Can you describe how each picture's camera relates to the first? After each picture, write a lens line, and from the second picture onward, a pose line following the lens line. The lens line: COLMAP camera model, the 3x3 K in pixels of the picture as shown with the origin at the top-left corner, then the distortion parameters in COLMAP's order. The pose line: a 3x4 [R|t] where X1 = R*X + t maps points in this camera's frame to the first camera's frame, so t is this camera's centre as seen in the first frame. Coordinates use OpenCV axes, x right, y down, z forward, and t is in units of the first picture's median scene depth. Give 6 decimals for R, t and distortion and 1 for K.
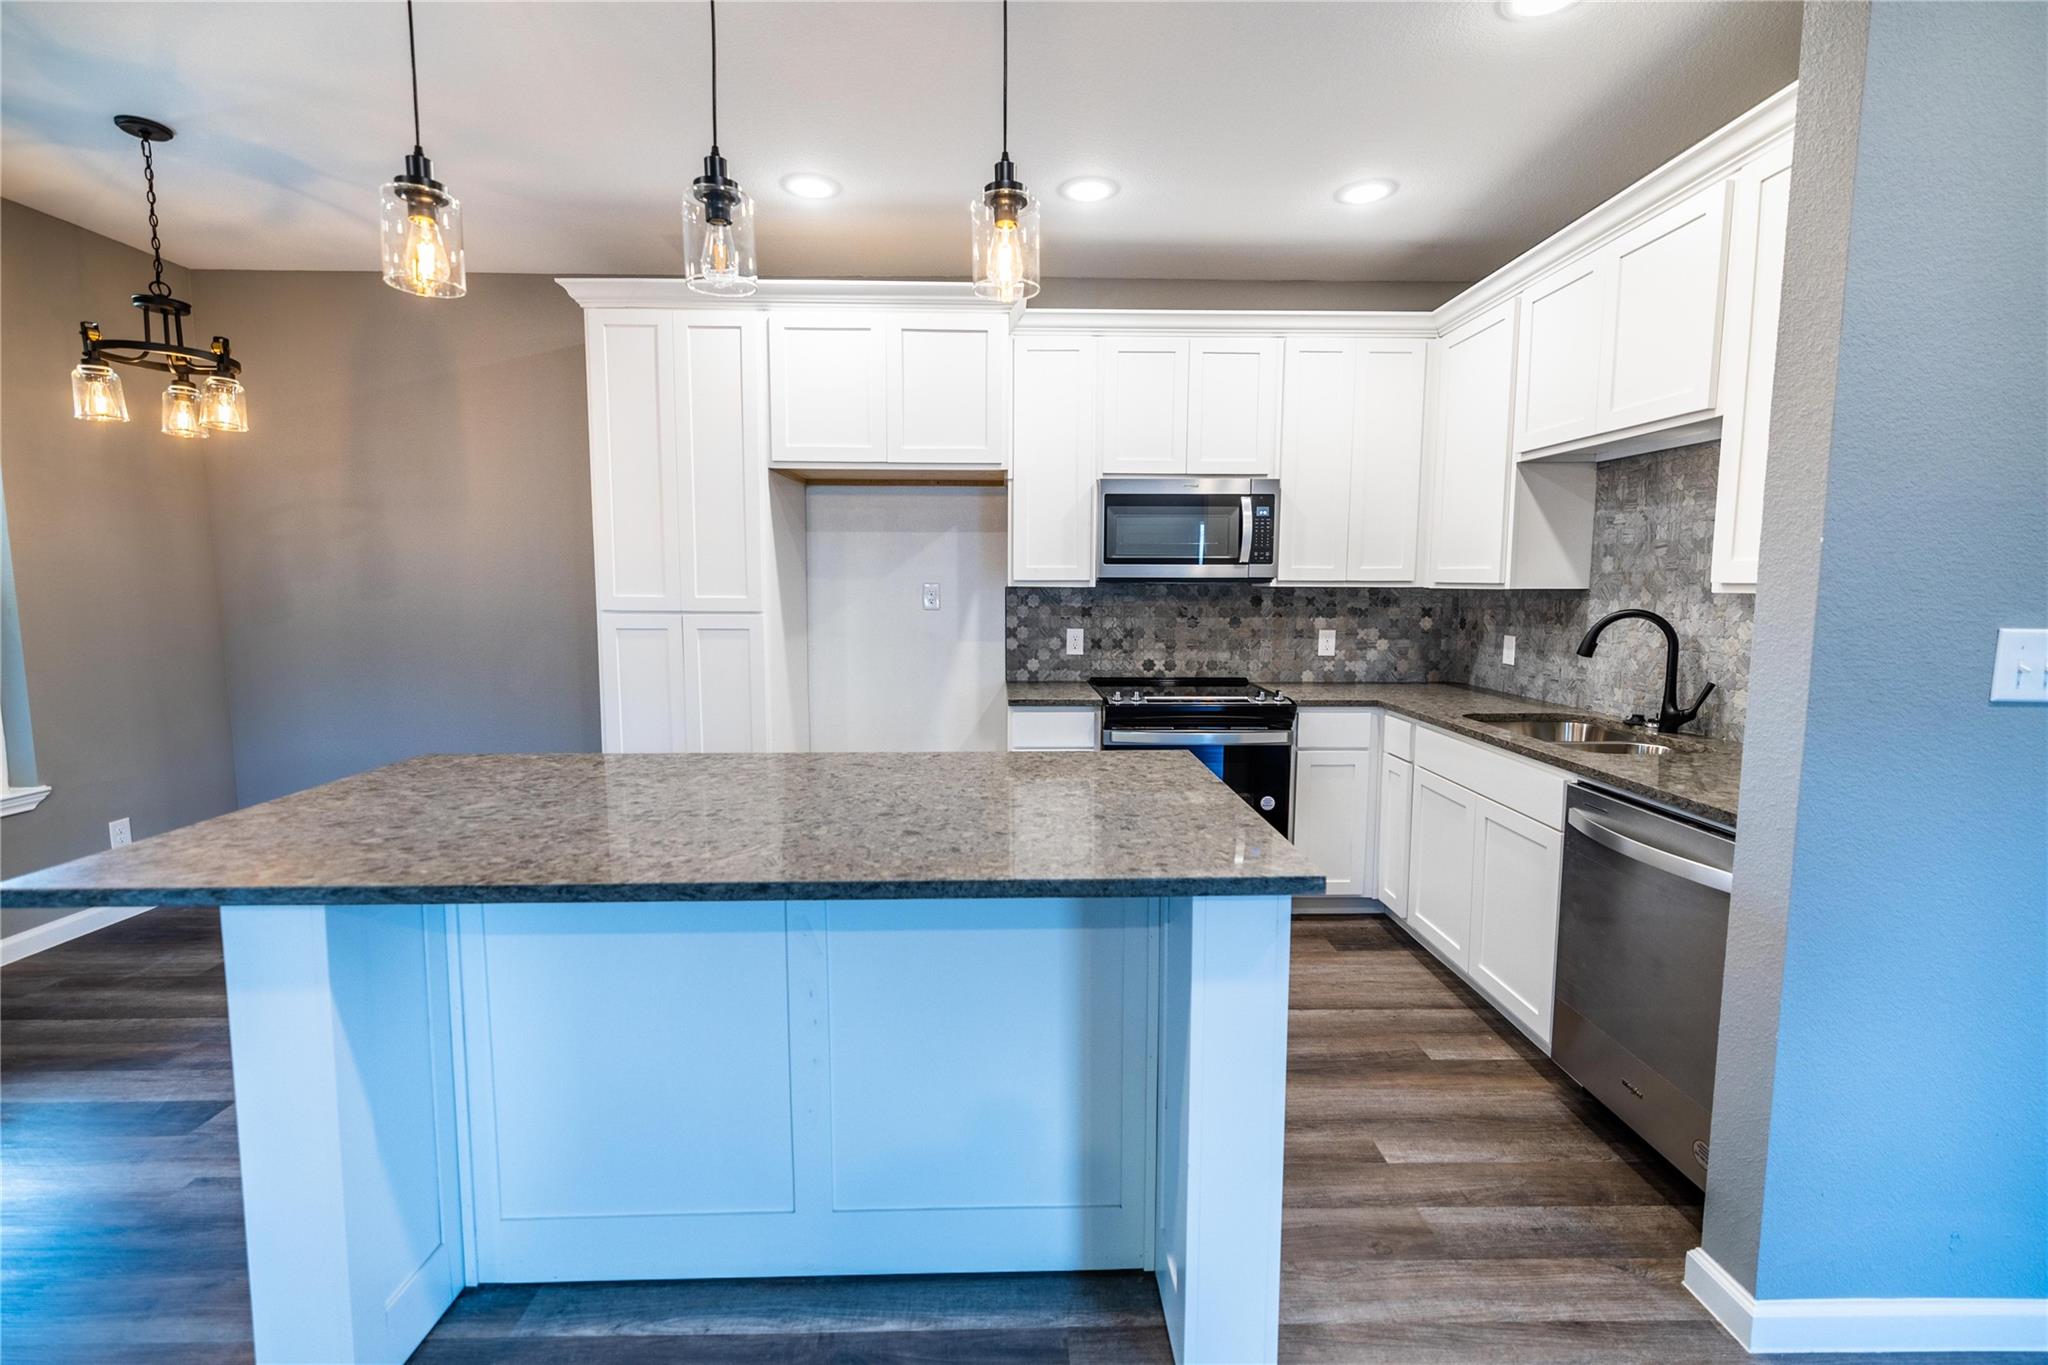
lens RADIAL K [[869.6, 0, 1024.9], [0, 869.6, 673.6], [0, 0, 1]] dist [0.000480, 0.000022]
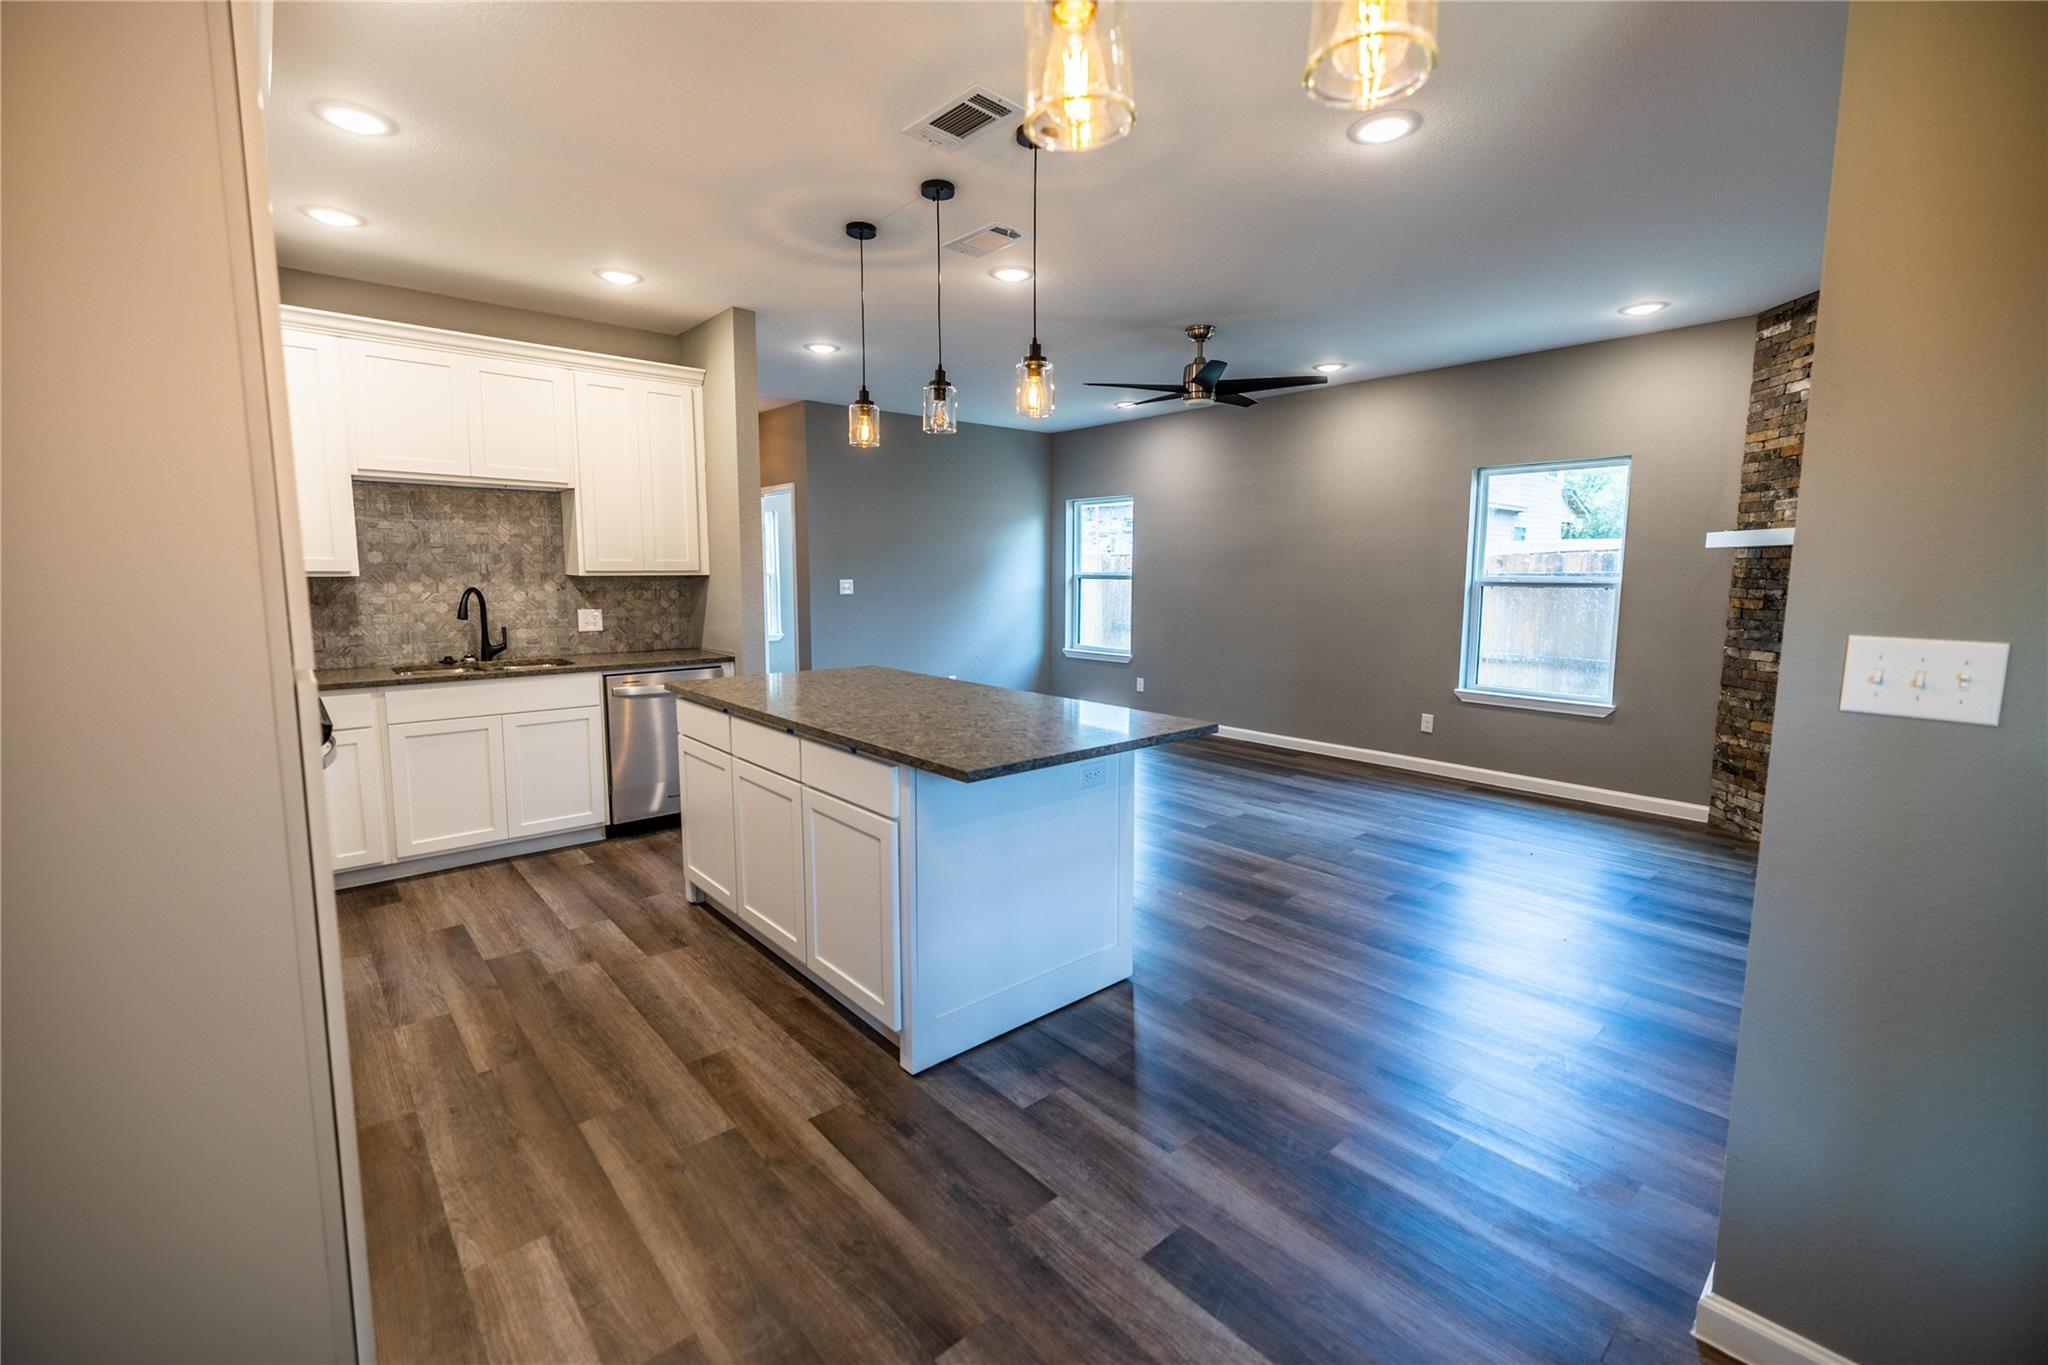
lens RADIAL K [[869.6, 0, 1022.3], [0, 869.6, 673.8], [0, 0, 1]] dist [0.000480, 0.000022]
pose [[-0.644263, -0.102170, 0.757949, -1.086575], [0.073169, 0.978257, 0.194061, -0.142450], [-0.761296, 0.180485, -0.622779, 1.153464]]
